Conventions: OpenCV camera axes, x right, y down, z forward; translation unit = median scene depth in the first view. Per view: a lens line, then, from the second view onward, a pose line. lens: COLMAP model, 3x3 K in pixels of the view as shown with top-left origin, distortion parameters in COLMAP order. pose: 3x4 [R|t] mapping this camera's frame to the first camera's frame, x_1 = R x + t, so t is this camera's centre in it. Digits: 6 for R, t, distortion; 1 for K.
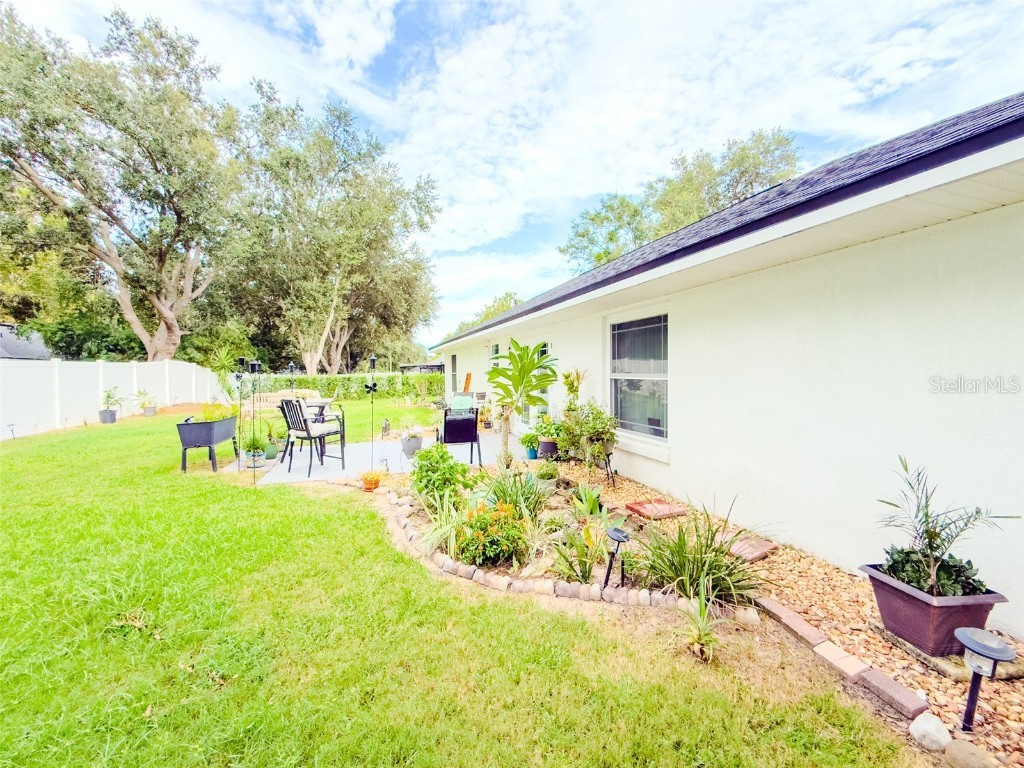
lens RADIAL K [[413.0, 0, 507.8], [0, 413.0, 382.9], [0, 0, 1]] dist [-0.000029, -0.000114]
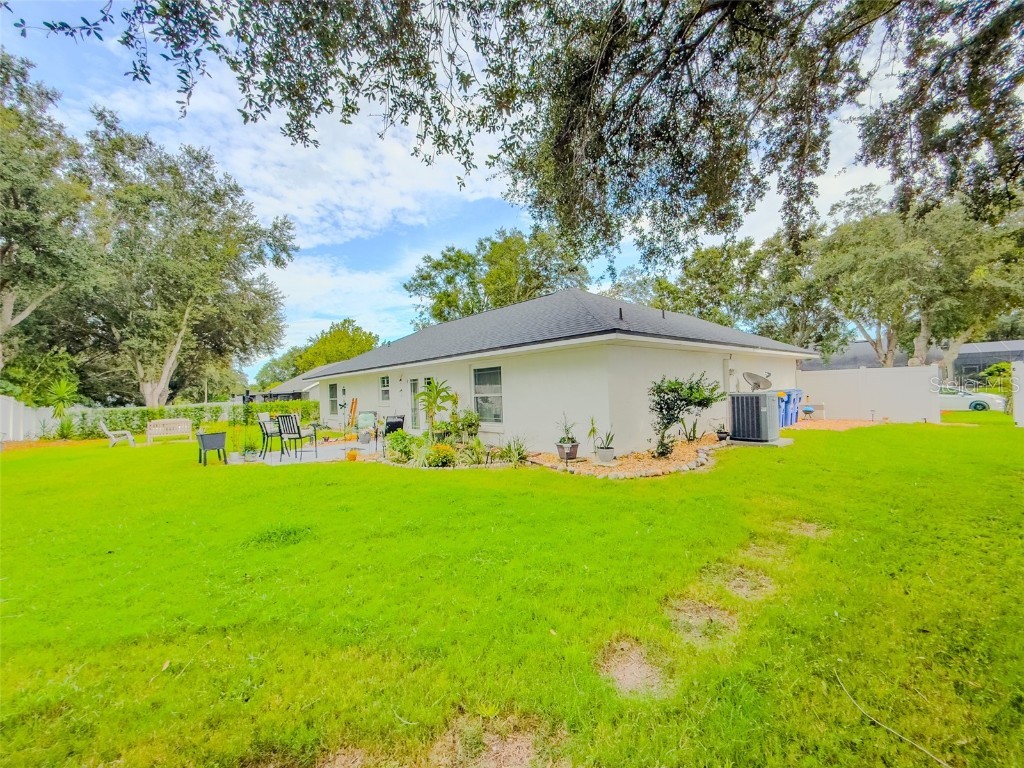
lens RADIAL K [[413.0, 0, 507.8], [0, 413.0, 382.9], [0, 0, 1]] dist [-0.000029, -0.000114]
pose [[0.923021, -0.017220, 0.384363, -0.082727], [0.039726, 0.997924, -0.050691, 0.007246], [-0.382692, 0.062058, 0.921789, -0.201838]]
